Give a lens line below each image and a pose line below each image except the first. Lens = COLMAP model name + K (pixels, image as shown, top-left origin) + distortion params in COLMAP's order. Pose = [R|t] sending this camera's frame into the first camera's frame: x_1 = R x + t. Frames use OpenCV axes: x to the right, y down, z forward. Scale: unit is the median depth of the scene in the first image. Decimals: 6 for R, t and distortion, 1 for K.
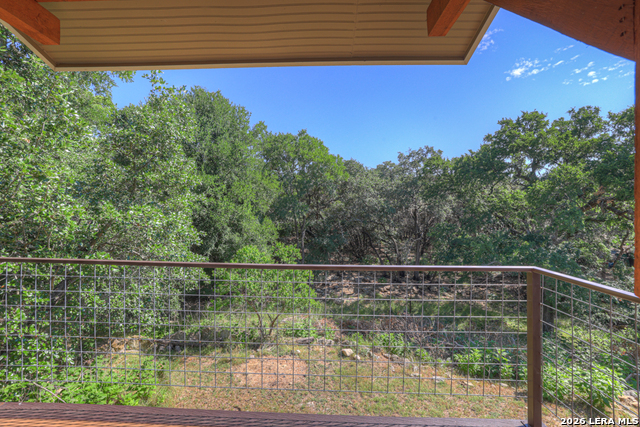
lens RADIAL K [[276.4, 0, 308.6], [0, 276.4, 207.6], [0, 0, 1]] dist [-0.038389, 0.013022]
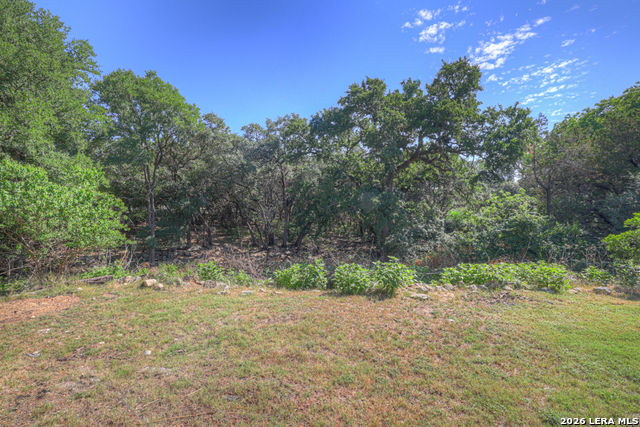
lens RADIAL K [[276.4, 0, 303.7], [0, 276.4, 202.4], [0, 0, 1]] dist [-0.038389, 0.013022]
pose [[0.932937, 0.006395, 0.359984, 0.218249], [-0.006455, 0.999979, -0.001035, 0.230523], [-0.359983, -0.001358, 0.932958, 0.070966]]
